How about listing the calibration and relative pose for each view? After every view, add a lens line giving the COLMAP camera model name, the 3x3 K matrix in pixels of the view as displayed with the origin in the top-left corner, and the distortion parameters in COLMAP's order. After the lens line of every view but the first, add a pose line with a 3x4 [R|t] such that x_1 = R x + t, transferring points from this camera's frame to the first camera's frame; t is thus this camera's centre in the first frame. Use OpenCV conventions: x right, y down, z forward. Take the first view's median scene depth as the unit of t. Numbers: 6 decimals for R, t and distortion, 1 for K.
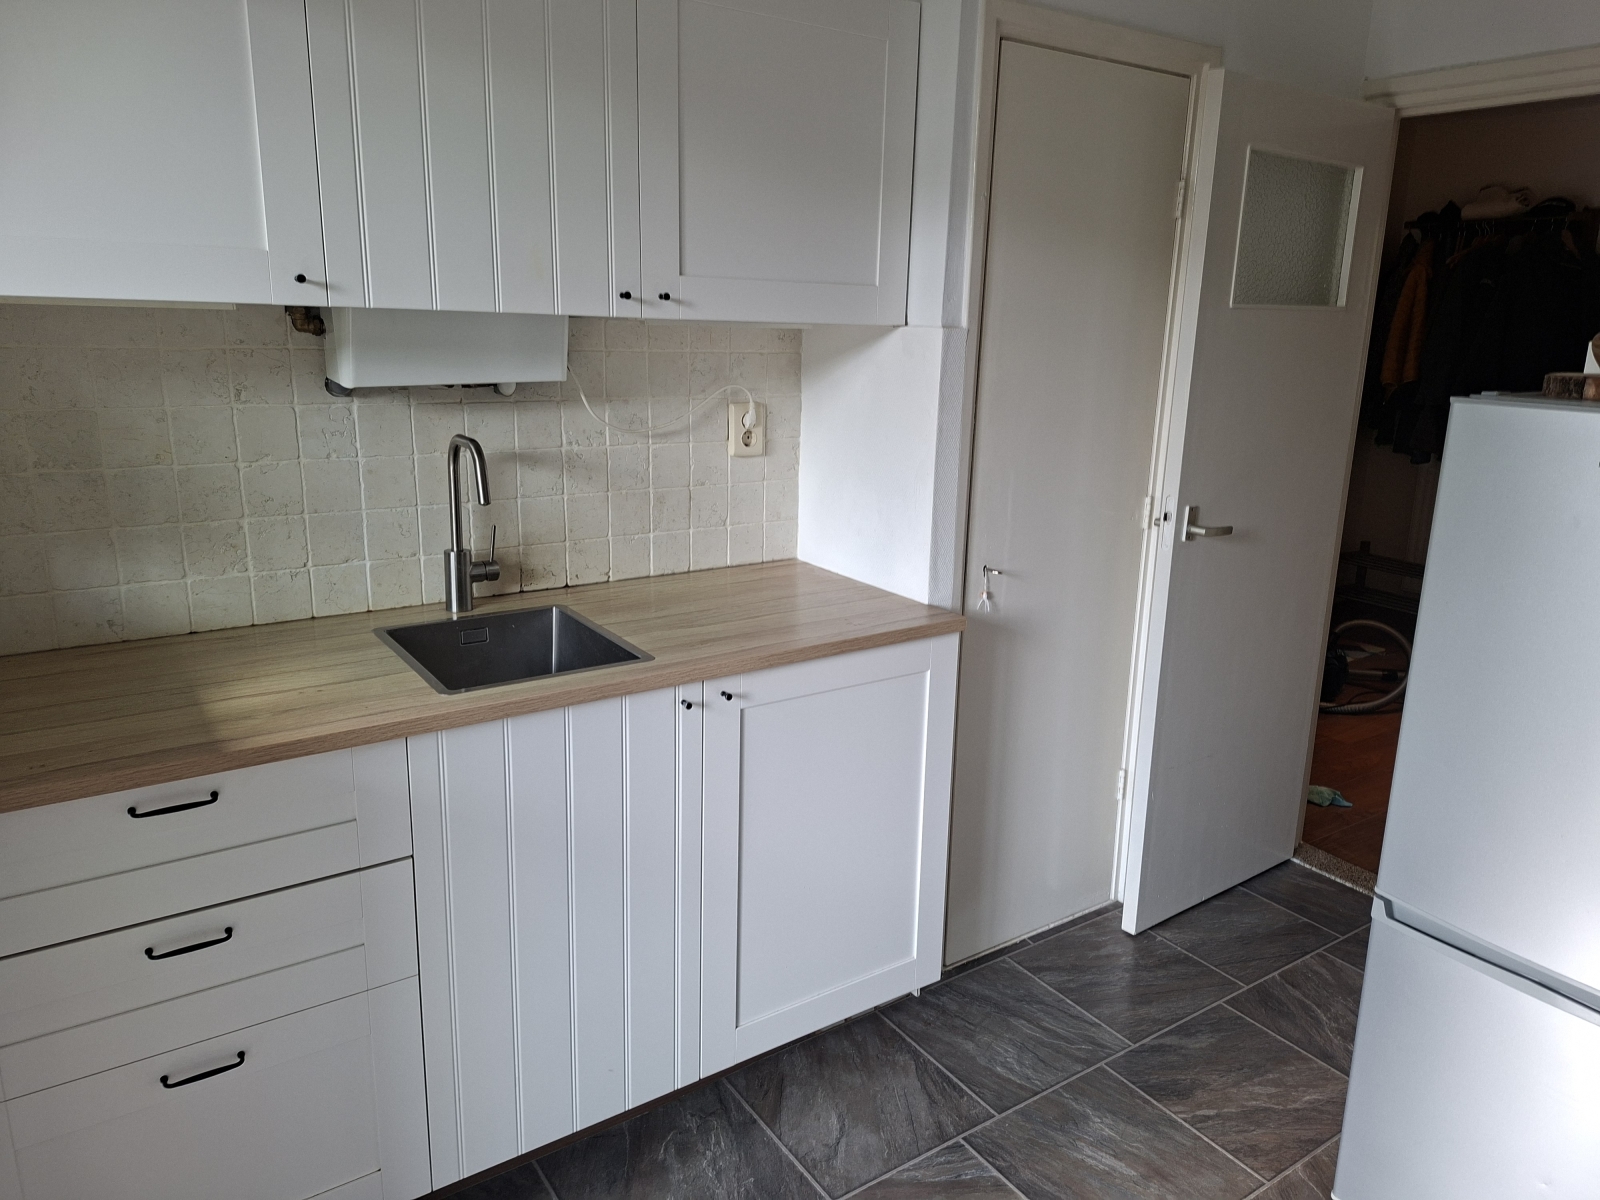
lens RADIAL K [[1119.1, 0, 809.5], [0, 1119.1, 603.0], [0, 0, 1]] dist [0.082310, -0.088155]
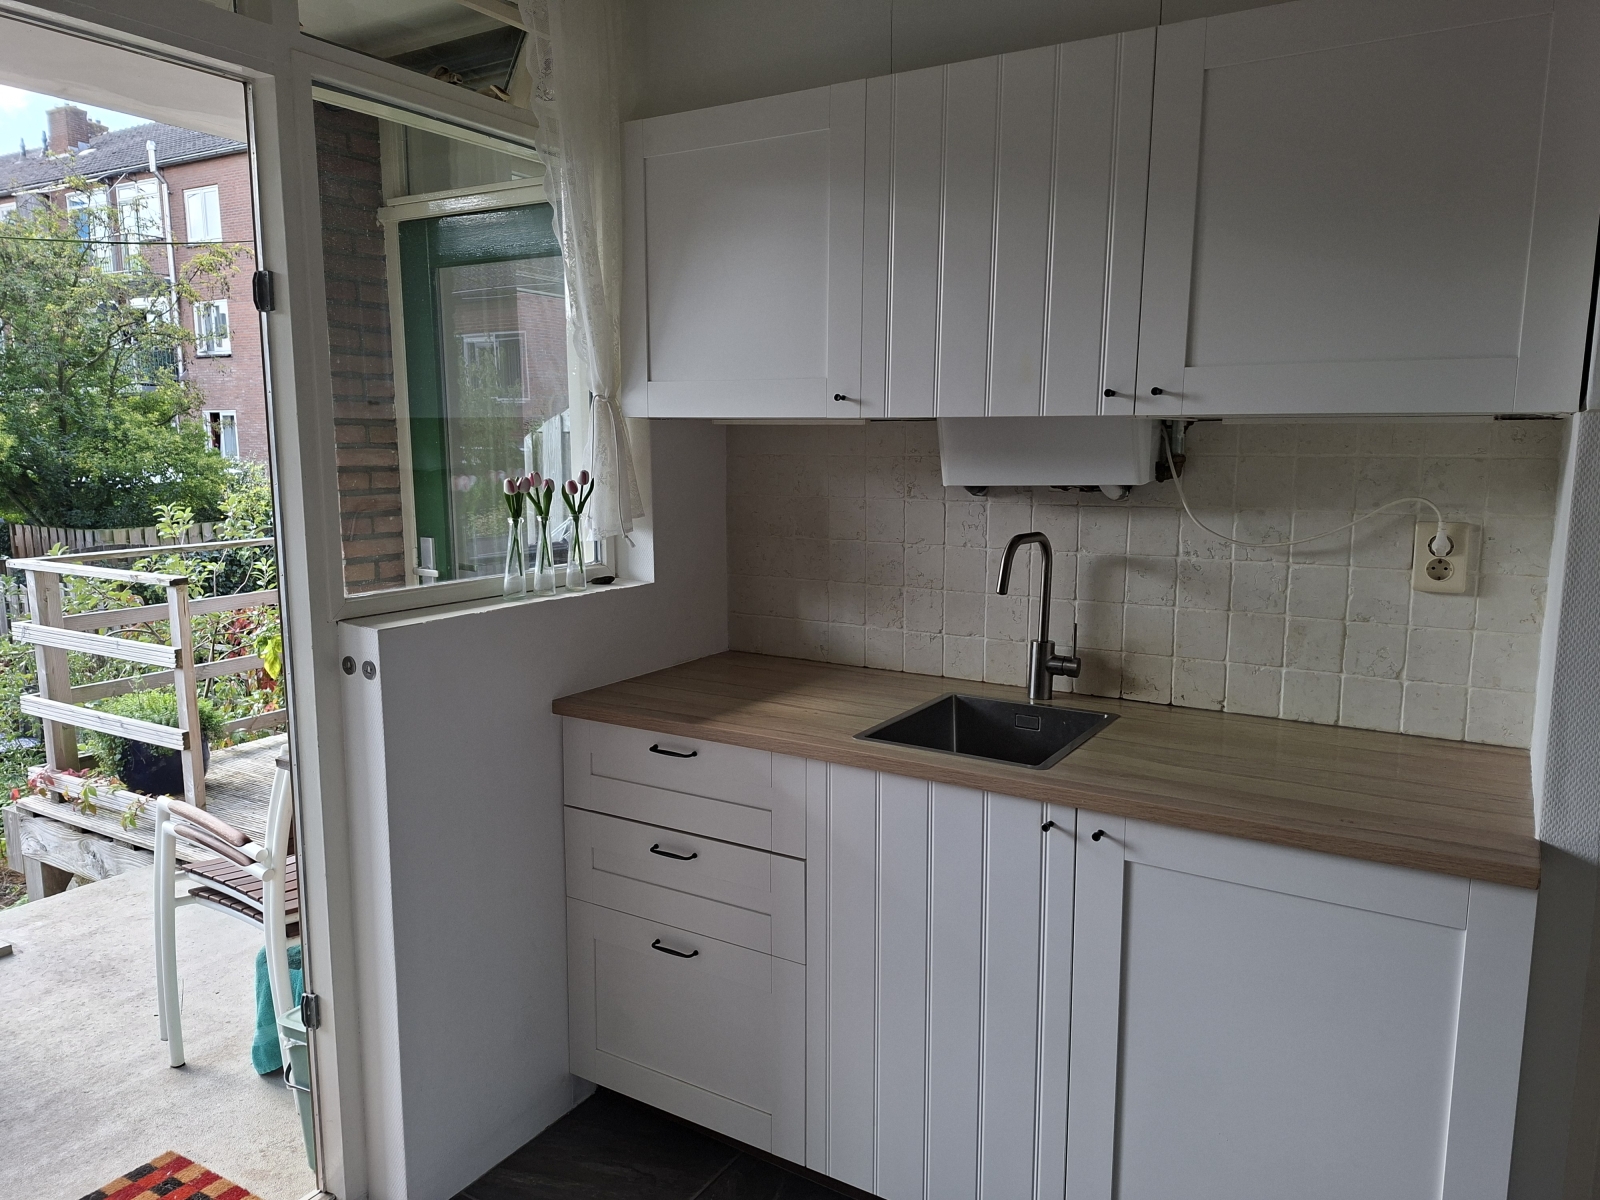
lens RADIAL K [[1119.1, 0, 805.5], [0, 1119.1, 600.8], [0, 0, 1]] dist [0.082310, -0.088155]
pose [[0.373905, 0.105987, -0.921391, 0.564385], [-0.221529, 0.974900, 0.022244, -0.056957], [0.900622, 0.195798, 0.387999, 0.377747]]
